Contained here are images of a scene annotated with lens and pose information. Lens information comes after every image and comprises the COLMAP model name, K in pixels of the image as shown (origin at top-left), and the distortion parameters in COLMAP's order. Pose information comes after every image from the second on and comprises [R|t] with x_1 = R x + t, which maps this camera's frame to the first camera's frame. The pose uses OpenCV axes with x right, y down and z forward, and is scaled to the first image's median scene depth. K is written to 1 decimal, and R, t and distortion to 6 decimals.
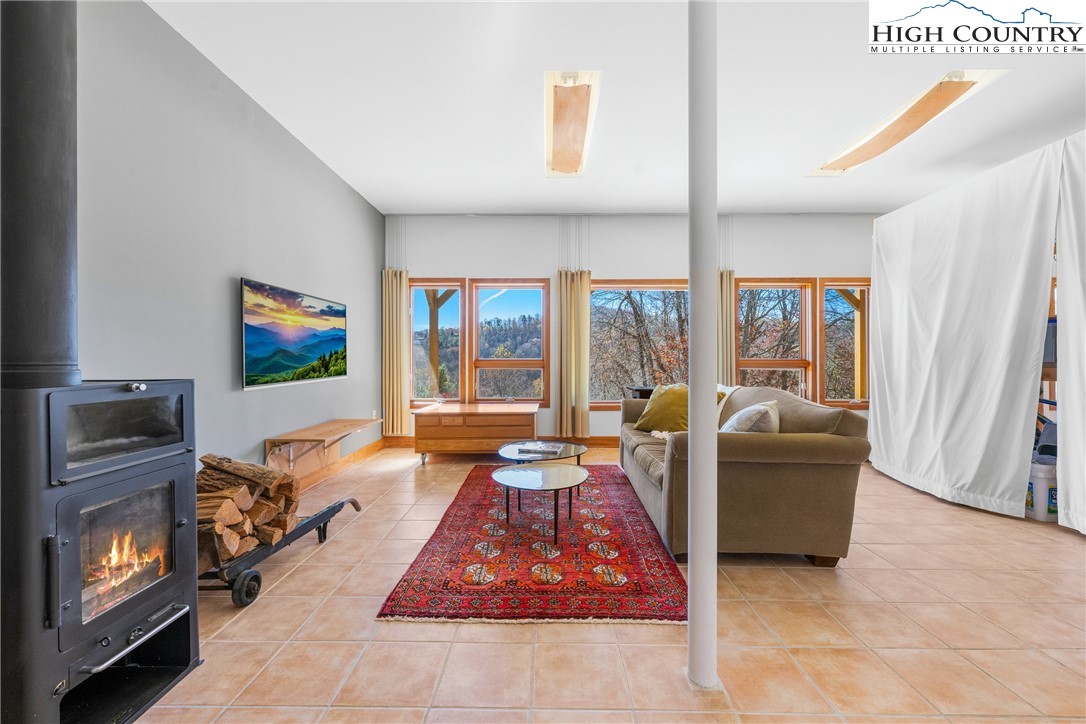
lens RADIAL K [[440.4, 0, 544.1], [0, 440.4, 362.2], [0, 0, 1]] dist [-0.001579, -0.000250]
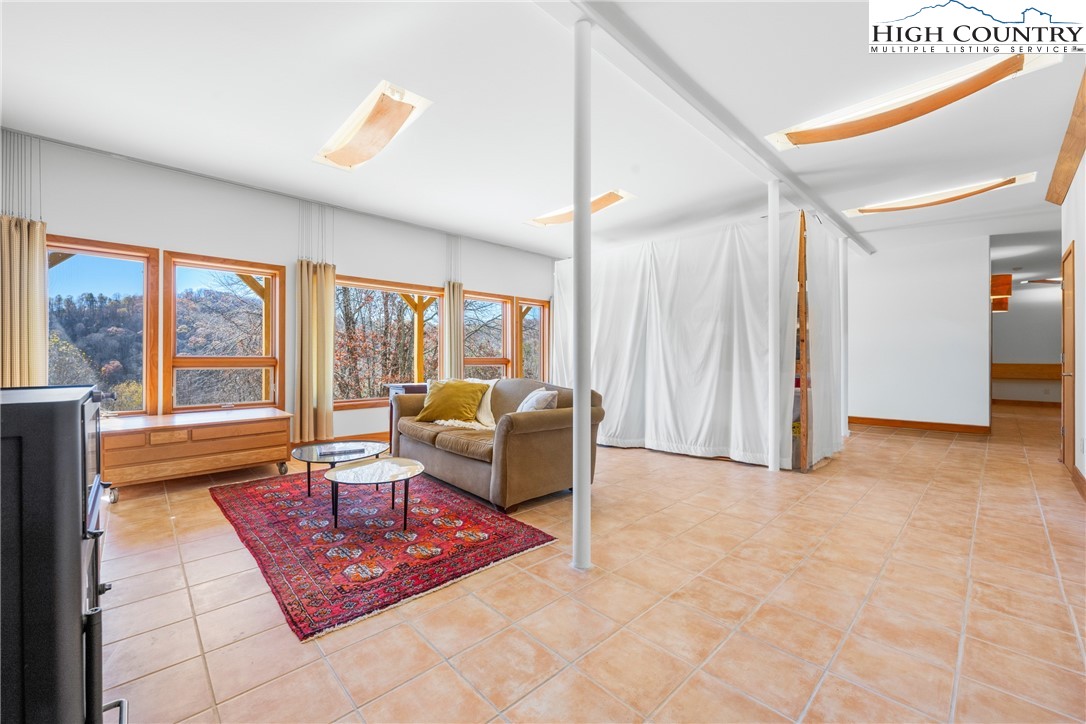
lens RADIAL K [[440.4, 0, 539.5], [0, 440.4, 359.7], [0, 0, 1]] dist [-0.001579, -0.000250]
pose [[0.711431, 0.000259, 0.702755, -0.442669], [0.000501, 0.999999, -0.000876, -0.000364], [-0.702755, 0.000975, 0.711431, 0.003948]]
